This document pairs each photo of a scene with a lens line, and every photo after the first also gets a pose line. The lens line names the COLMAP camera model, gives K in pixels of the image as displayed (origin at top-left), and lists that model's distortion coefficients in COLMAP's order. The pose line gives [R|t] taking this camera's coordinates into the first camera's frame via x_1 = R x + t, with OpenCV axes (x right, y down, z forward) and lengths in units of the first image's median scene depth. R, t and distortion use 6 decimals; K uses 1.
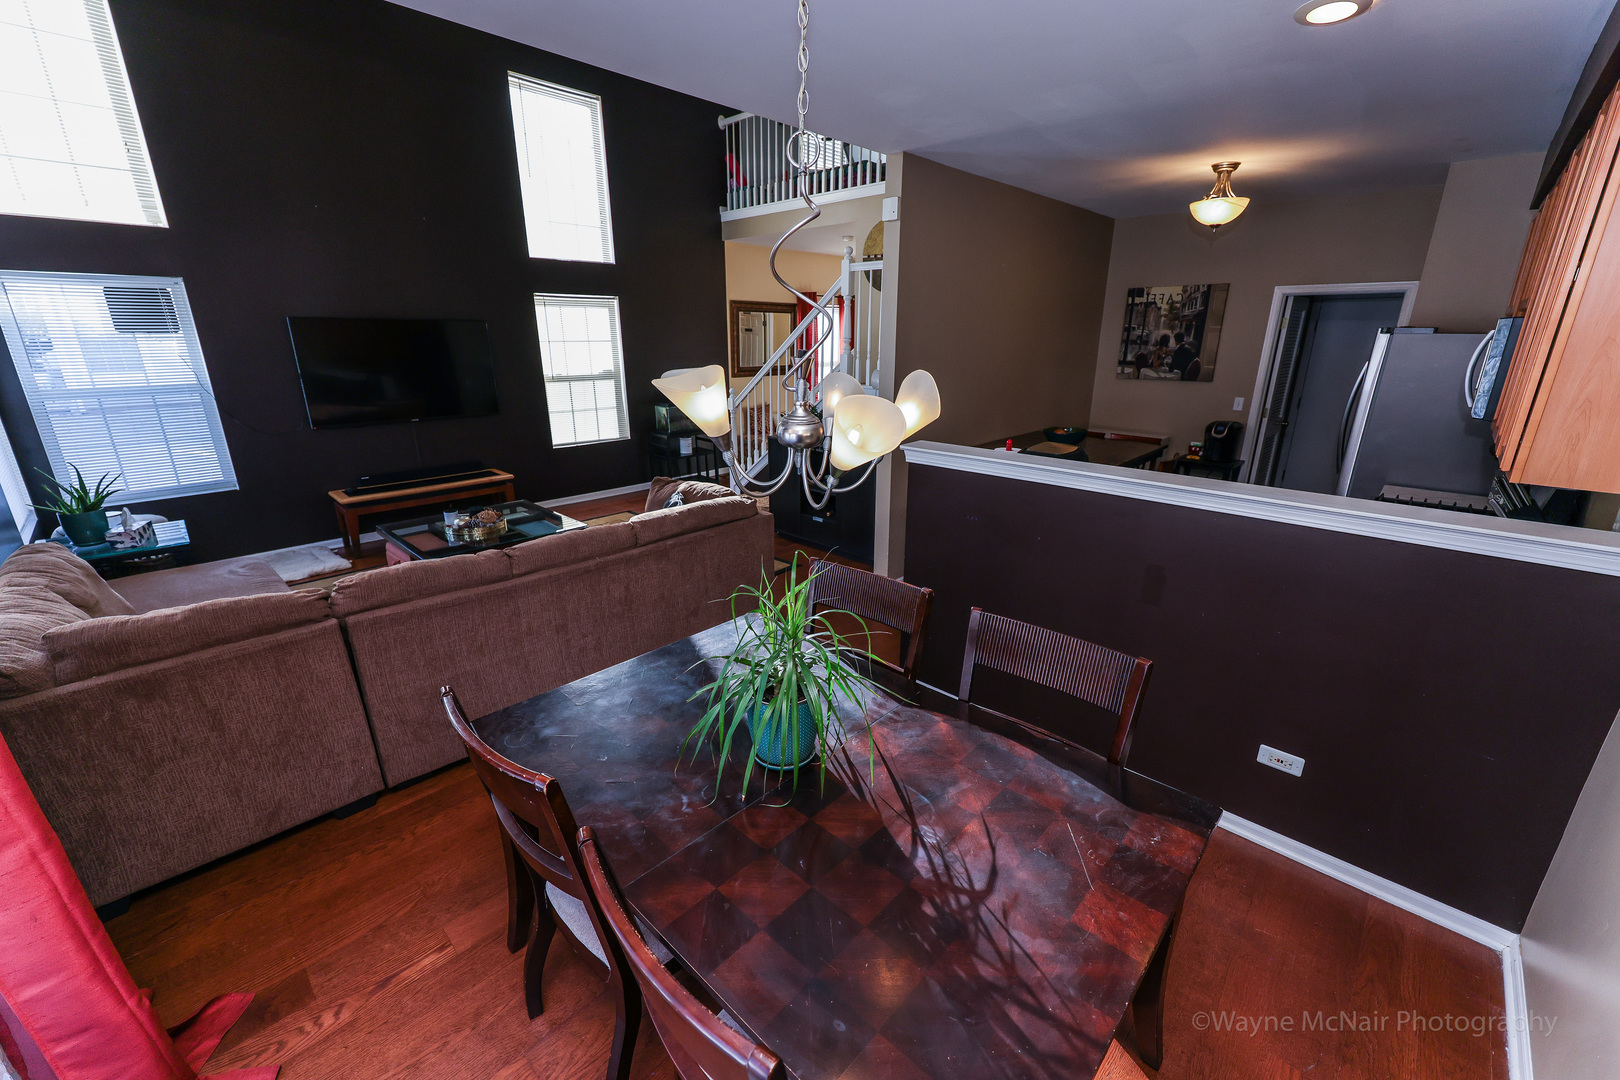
lens RADIAL K [[645.2, 0, 822.9], [0, 645.2, 544.2], [0, 0, 1]] dist [-0.012373, 0.000628]
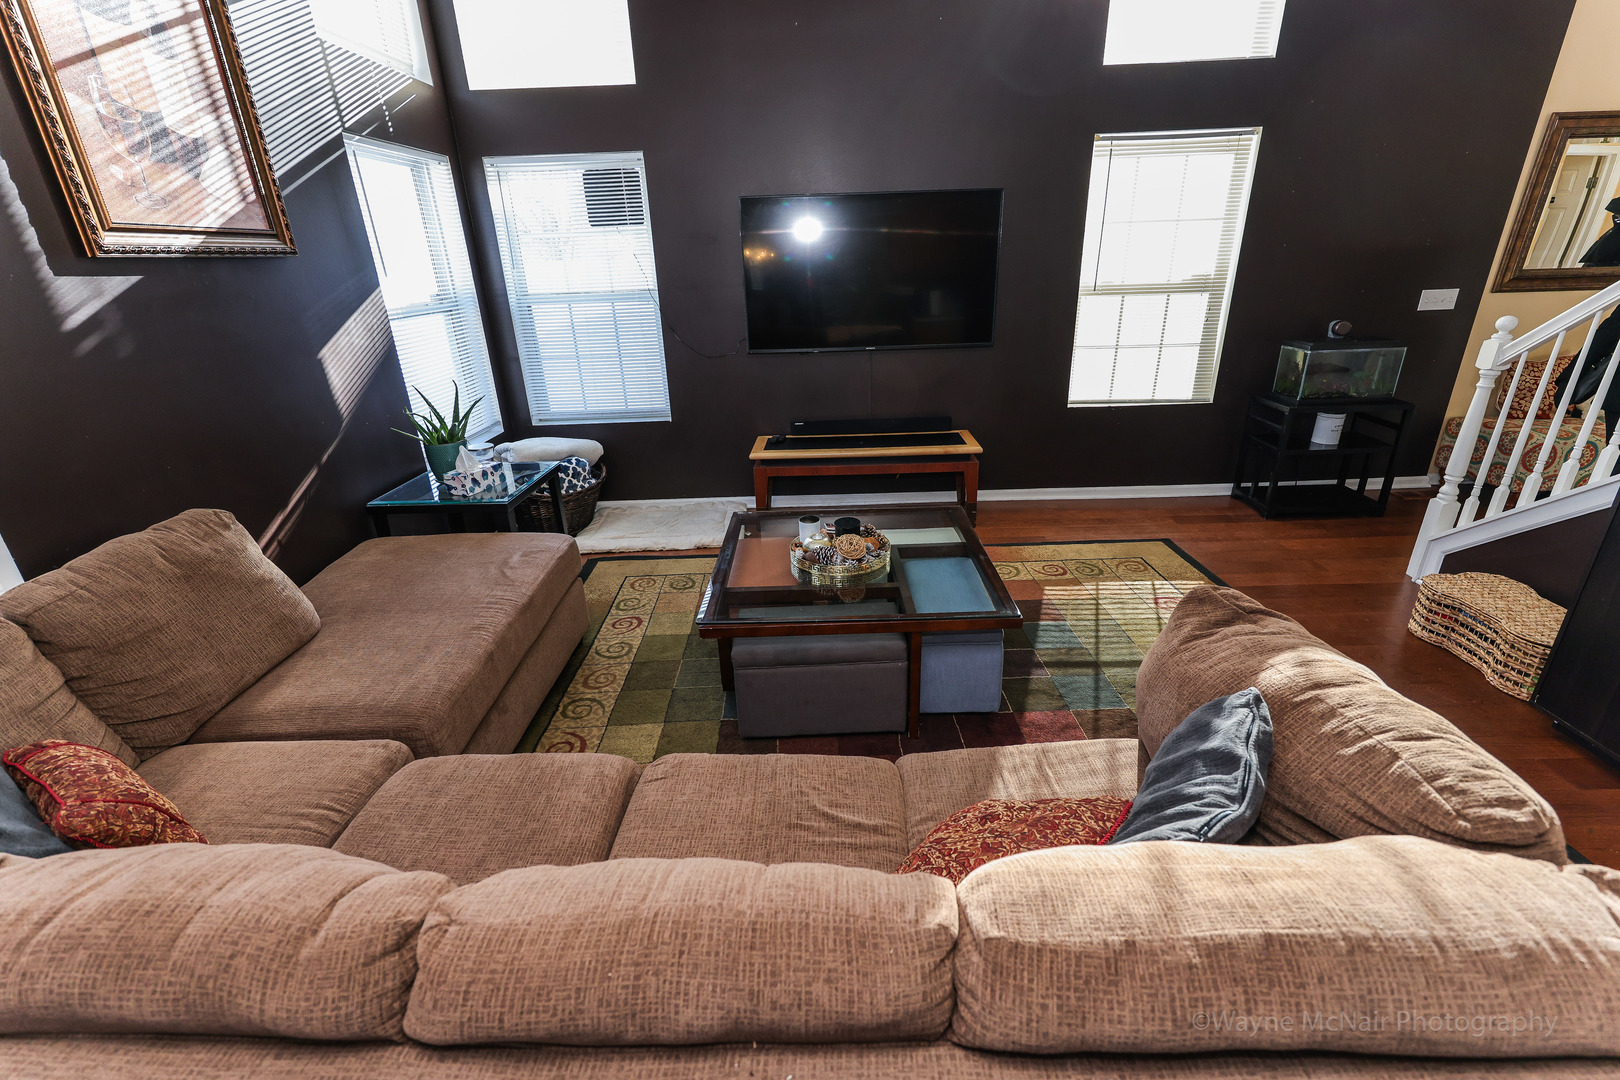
lens RADIAL K [[696.9, 0, 808.9], [0, 696.9, 535.9], [0, 0, 1]] dist [-0.001353, -0.000108]
pose [[0.668991, 0.253094, -0.698852, -0.094590], [-0.195123, 0.967064, 0.163444, -0.093639], [0.717202, 0.027019, 0.696341, 0.379857]]
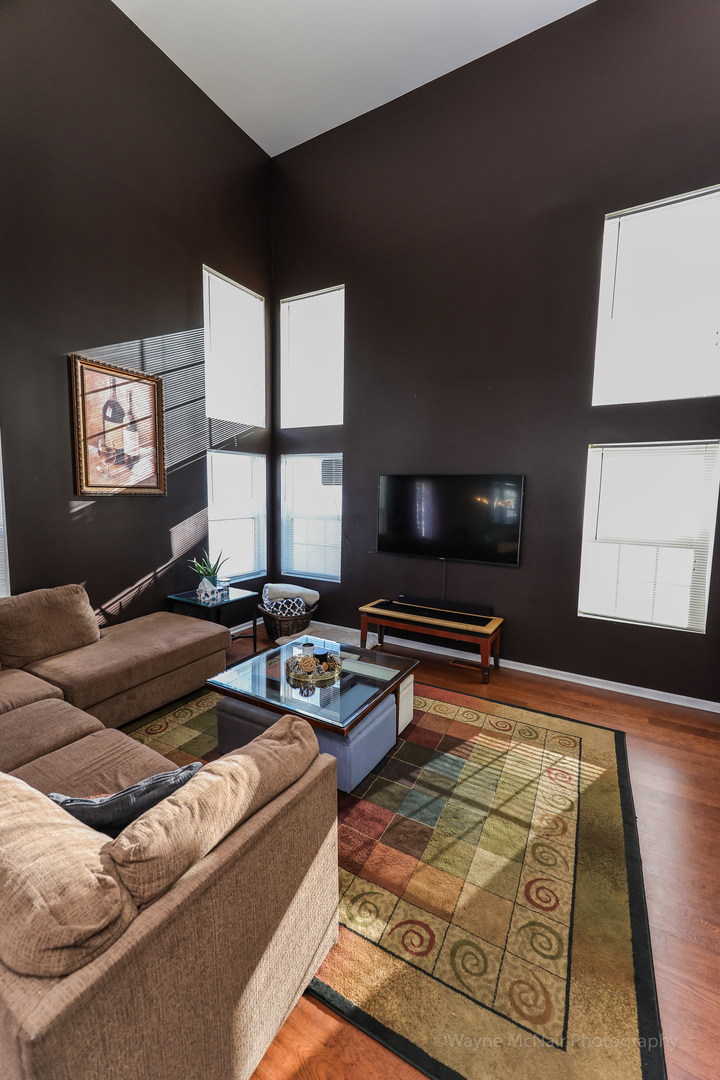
lens RADIAL K [[430.2, 0, 357.4], [0, 430.2, 535.0], [0, 0, 1]] dist [-0.012373, 0.000628]
pose [[0.211853, 0.098230, -0.972352, 0.064885], [-0.316468, 0.948223, 0.026841, -0.178039], [0.924644, 0.302032, 0.231971, 0.577201]]
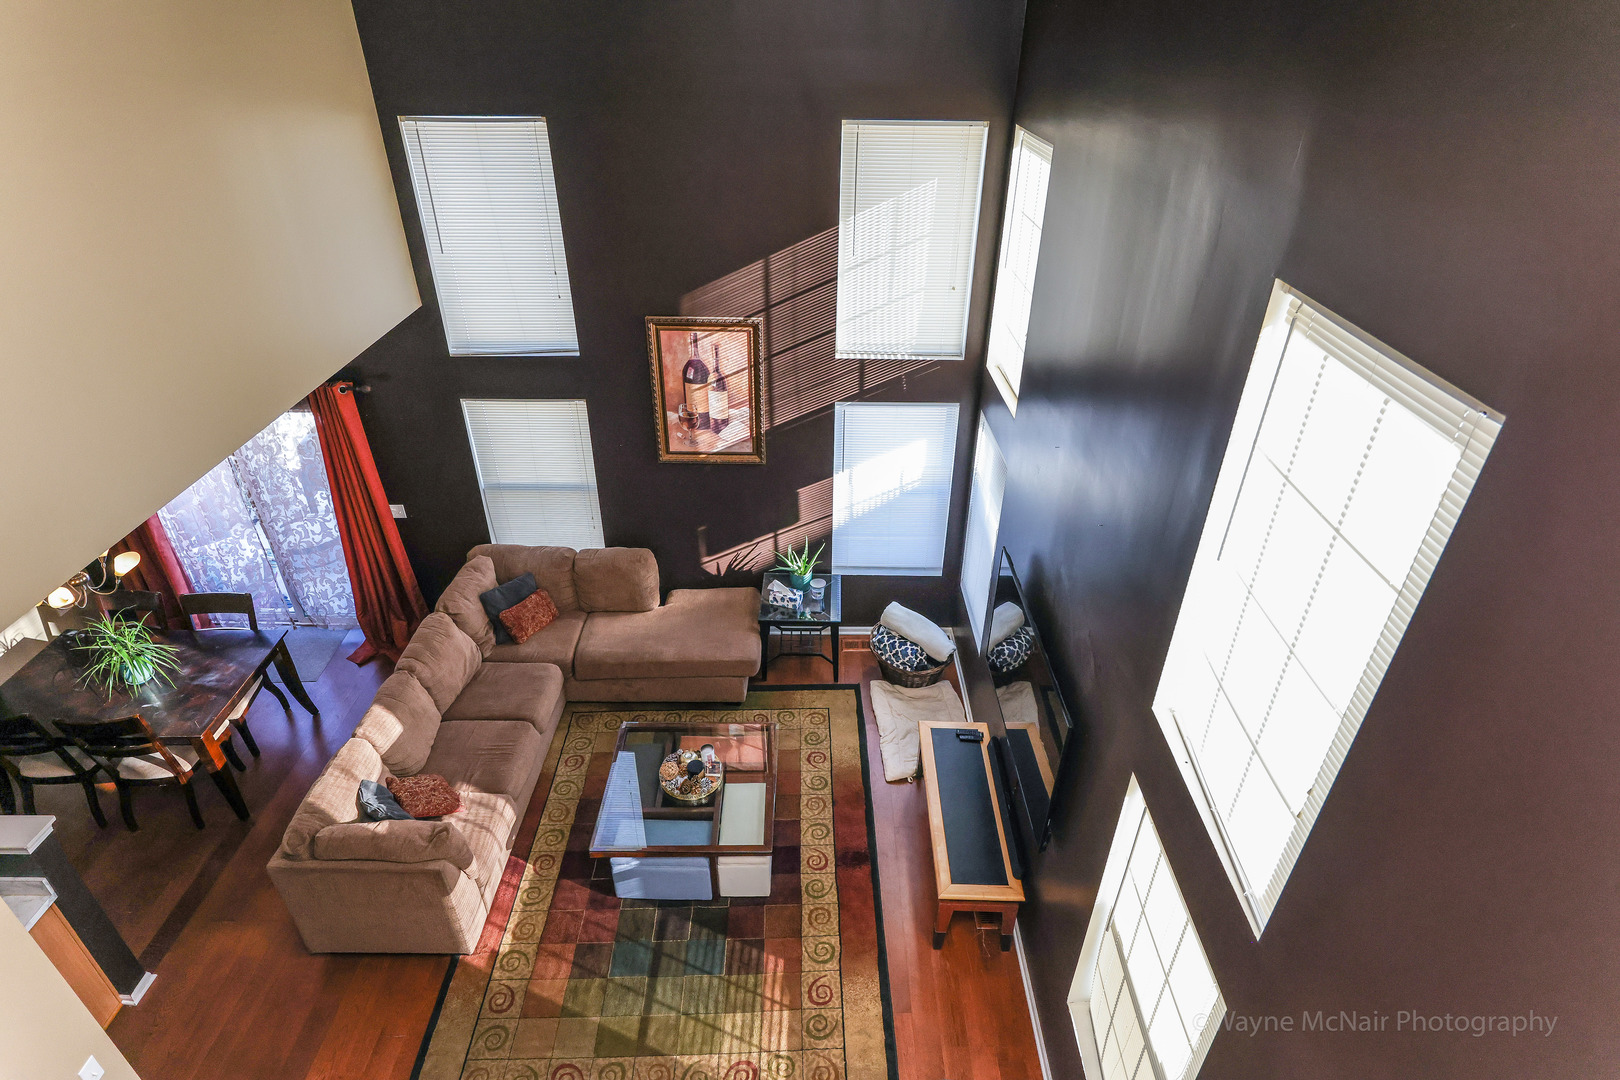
lens RADIAL K [[872.1, 0, 812.4], [0, 872.1, 523.7], [0, 0, 1]] dist [0.002900, 0.001093]
pose [[-0.738106, 0.340262, -0.582599, -0.049292], [-0.213878, 0.700972, 0.680363, -0.777578], [0.639888, 0.626785, -0.444617, 0.973554]]
